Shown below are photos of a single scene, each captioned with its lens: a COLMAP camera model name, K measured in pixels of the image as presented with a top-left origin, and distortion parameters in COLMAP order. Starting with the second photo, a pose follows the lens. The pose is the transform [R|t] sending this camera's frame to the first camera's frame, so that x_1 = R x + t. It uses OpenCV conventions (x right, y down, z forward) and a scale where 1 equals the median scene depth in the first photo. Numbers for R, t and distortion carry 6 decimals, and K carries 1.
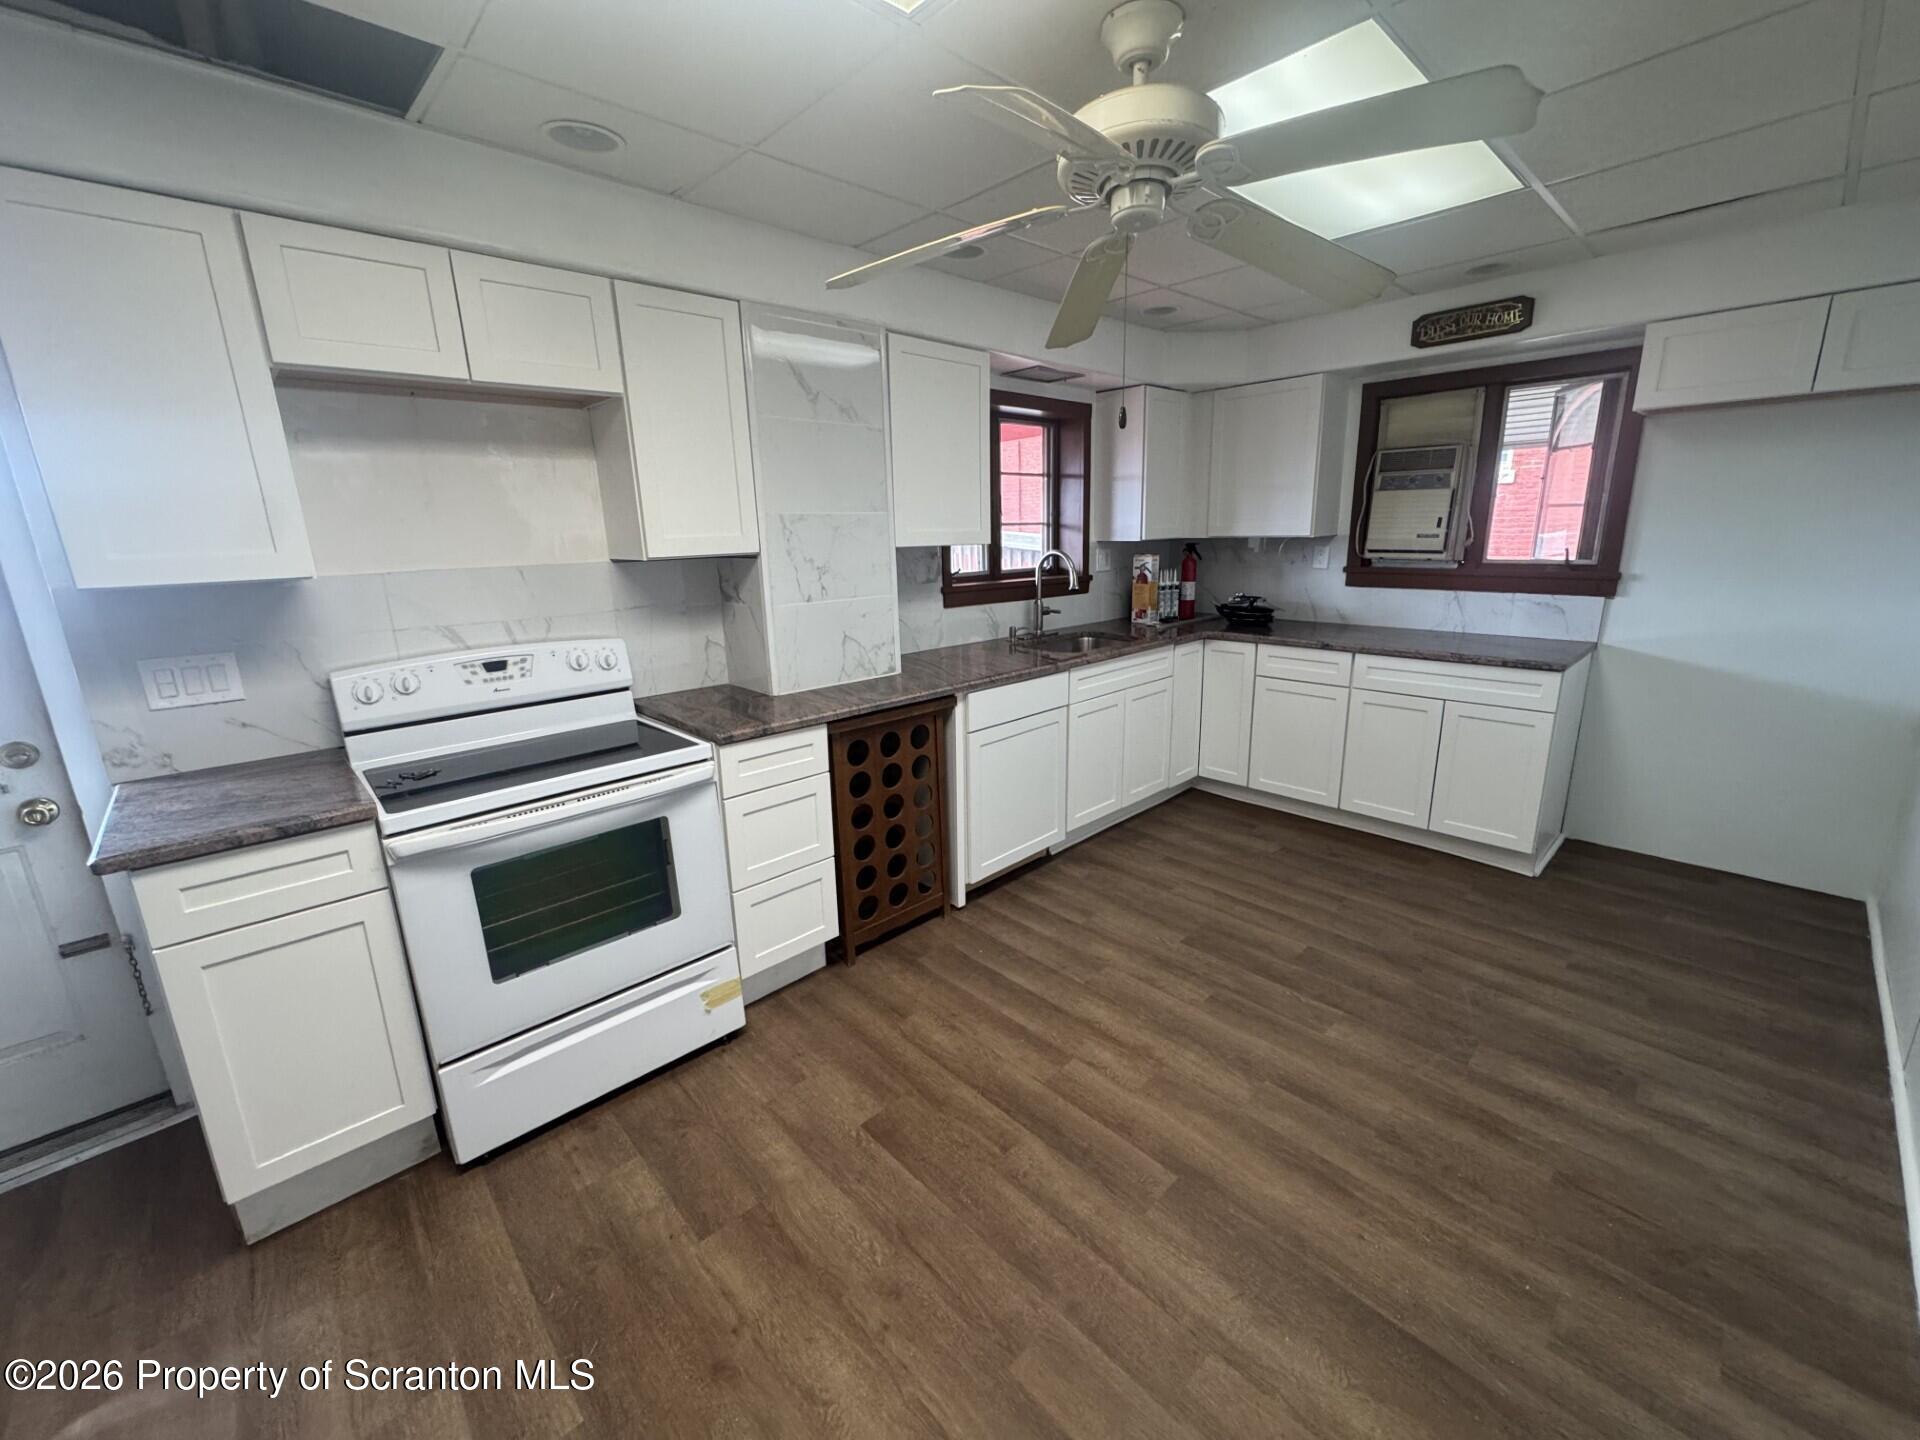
lens RADIAL K [[771.8, 0, 958.6], [0, 771.8, 717.6], [0, 0, 1]] dist [0.000632, -0.000984]
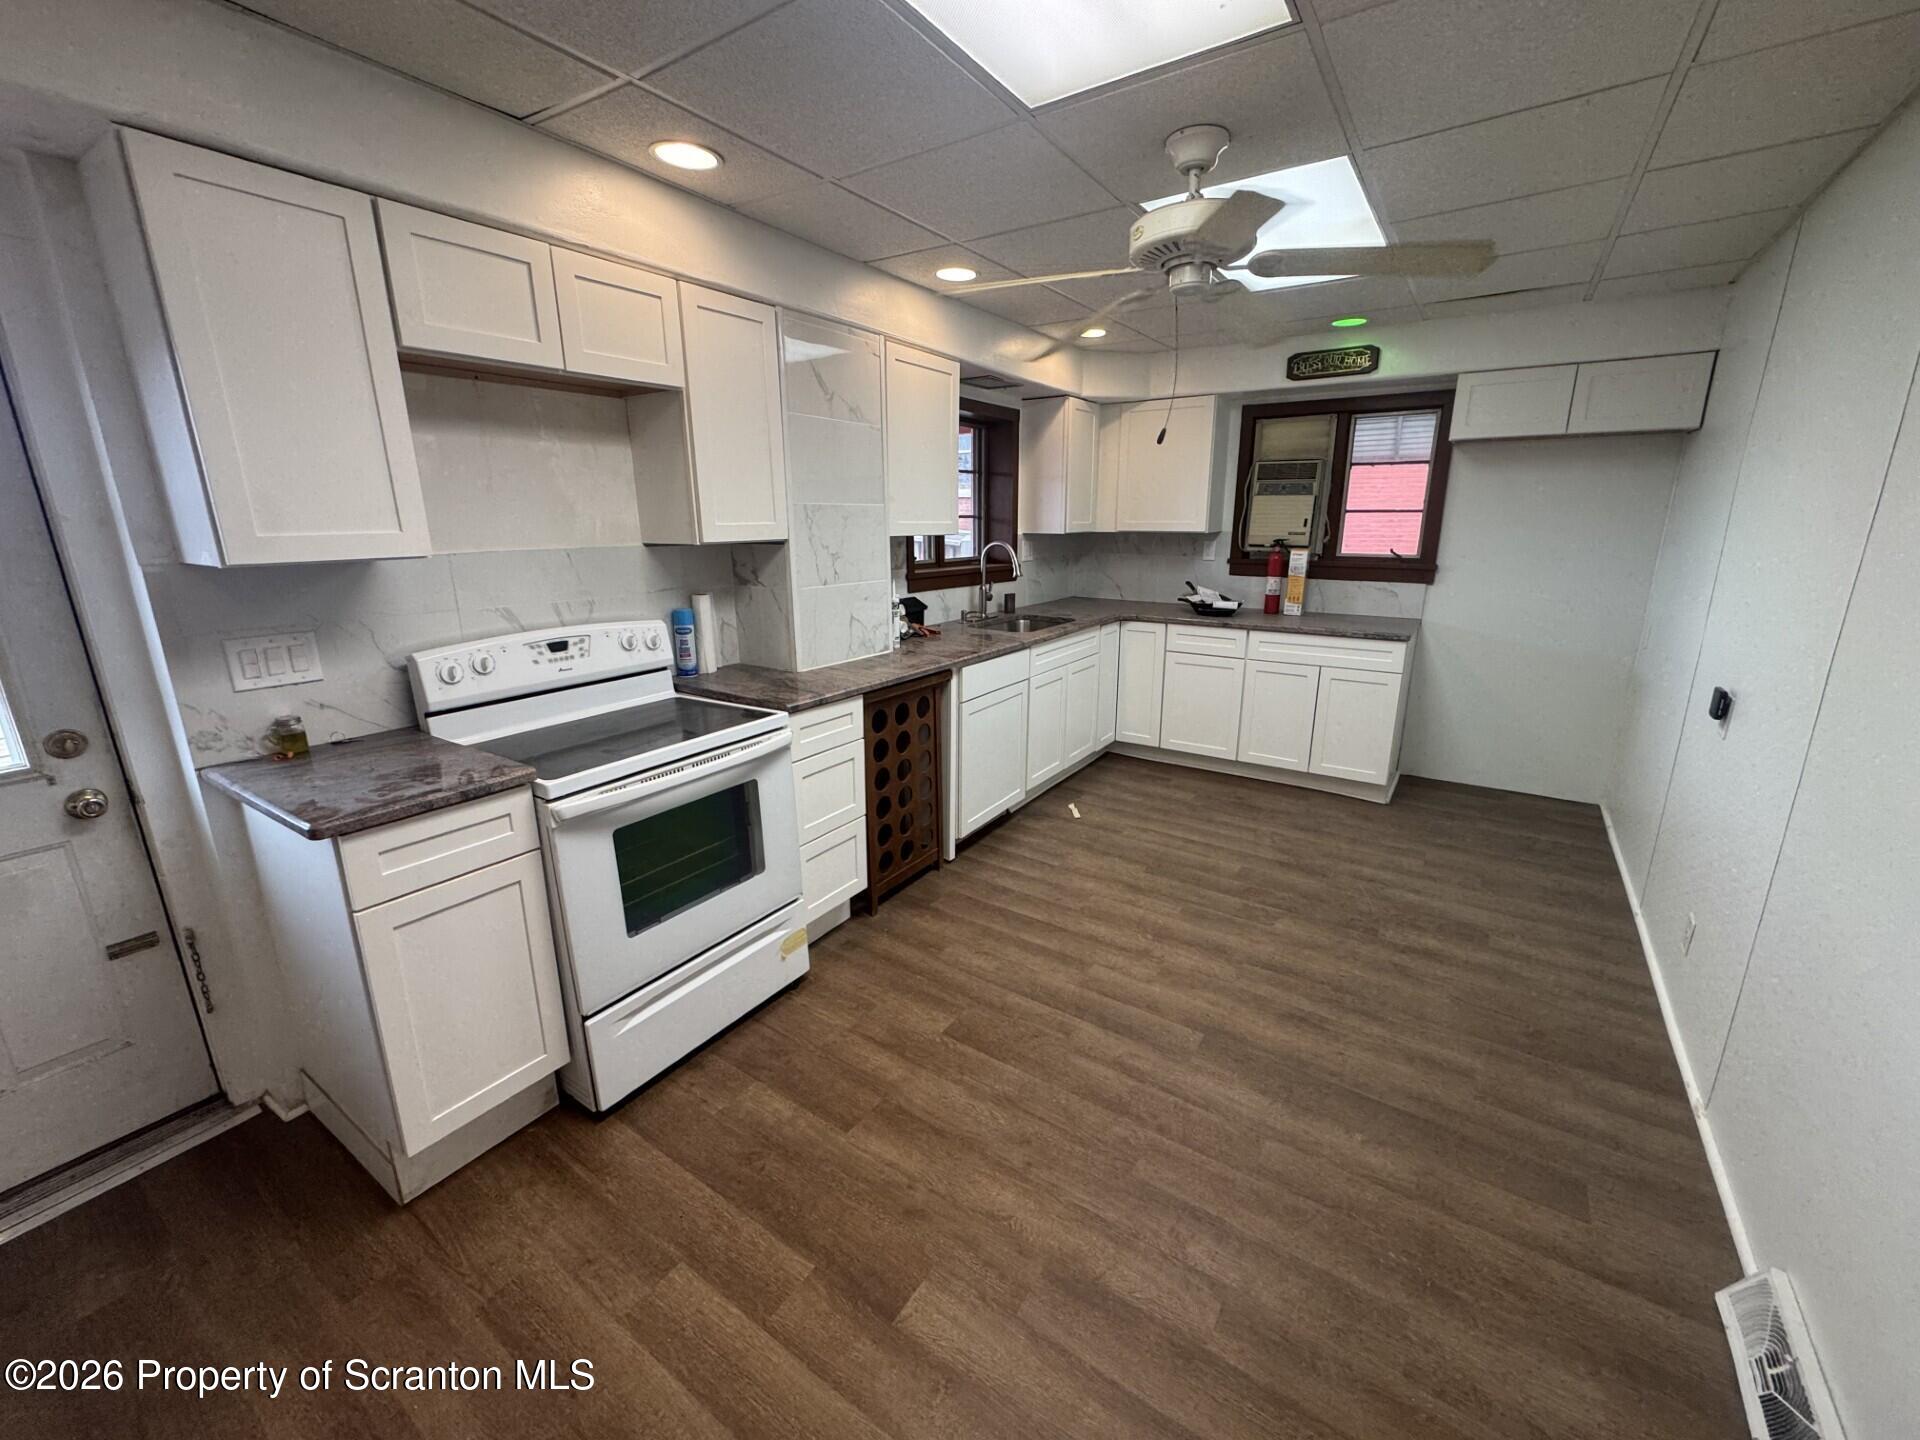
lens RADIAL K [[771.8, 0, 961.3], [0, 771.8, 718.6], [0, 0, 1]] dist [0.000632, -0.000984]
pose [[0.975164, -0.035960, 0.218543, -0.302850], [0.033361, 0.999322, 0.015569, 0.032664], [-0.218955, -0.007891, 0.975703, -0.127046]]
